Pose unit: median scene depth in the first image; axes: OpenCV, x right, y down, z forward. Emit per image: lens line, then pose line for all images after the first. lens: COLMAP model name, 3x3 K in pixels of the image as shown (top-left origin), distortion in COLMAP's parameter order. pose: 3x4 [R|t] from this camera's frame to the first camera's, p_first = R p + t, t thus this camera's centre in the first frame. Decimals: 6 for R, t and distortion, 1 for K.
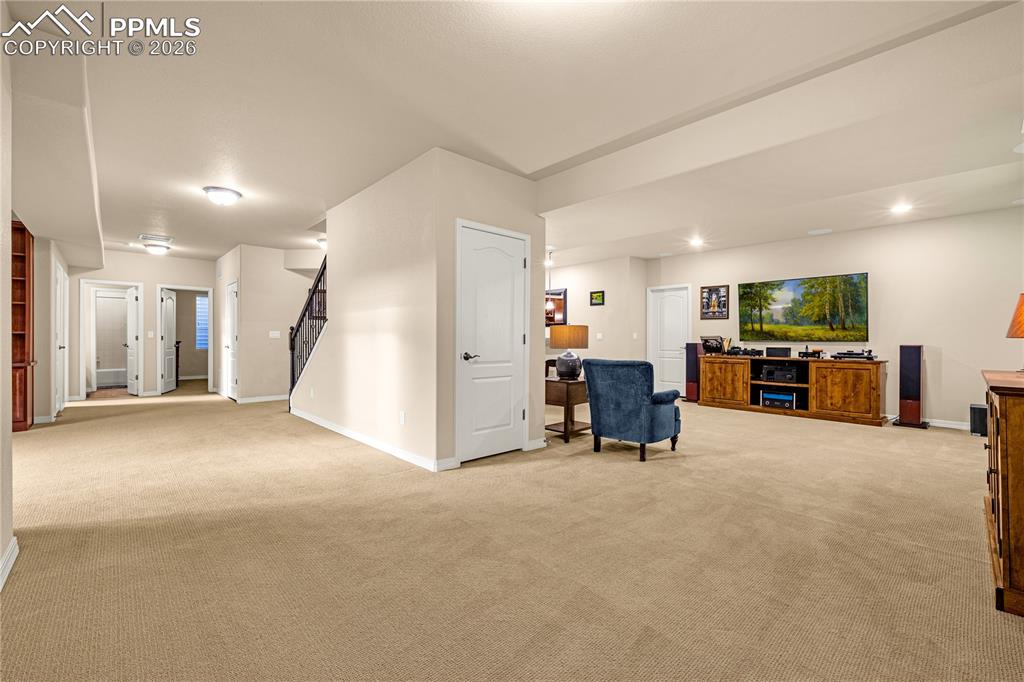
lens RADIAL K [[434.1, 0, 512.0], [0, 434.1, 341.0], [0, 0, 1]] dist [0.000925, 0.000192]
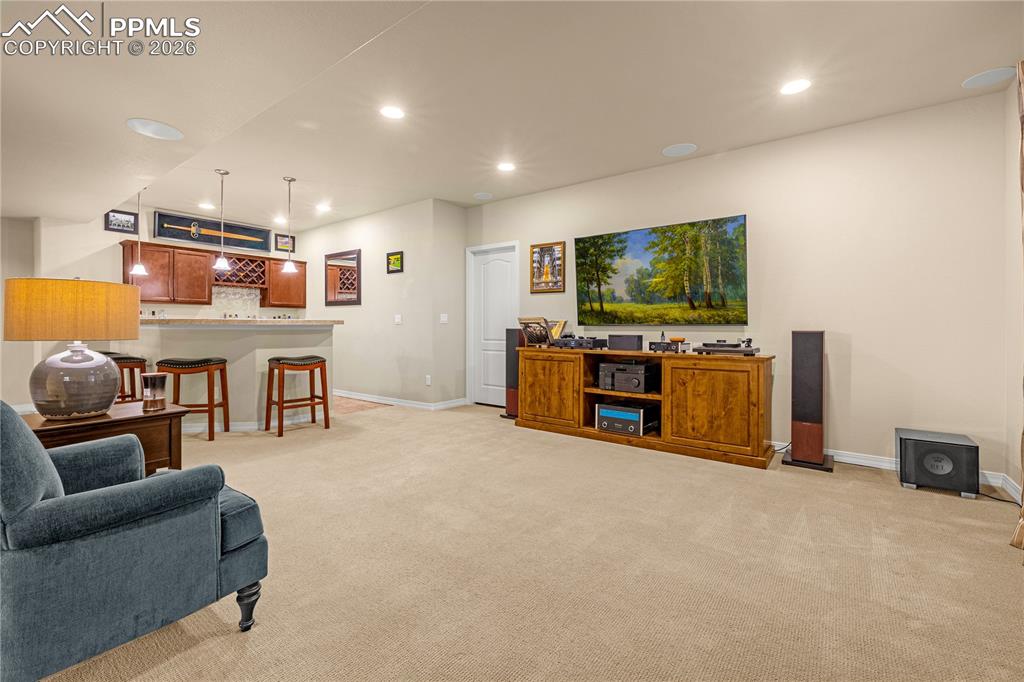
lens RADIAL K [[445.6, 0, 511.2], [0, 445.6, 326.0], [0, 0, 1]] dist [0.000245, 0.000058]
pose [[0.986376, 0.000040, 0.164505, 0.350065], [0.000862, 0.999985, -0.005411, 0.004892], [-0.164503, 0.005479, 0.986361, 0.391204]]
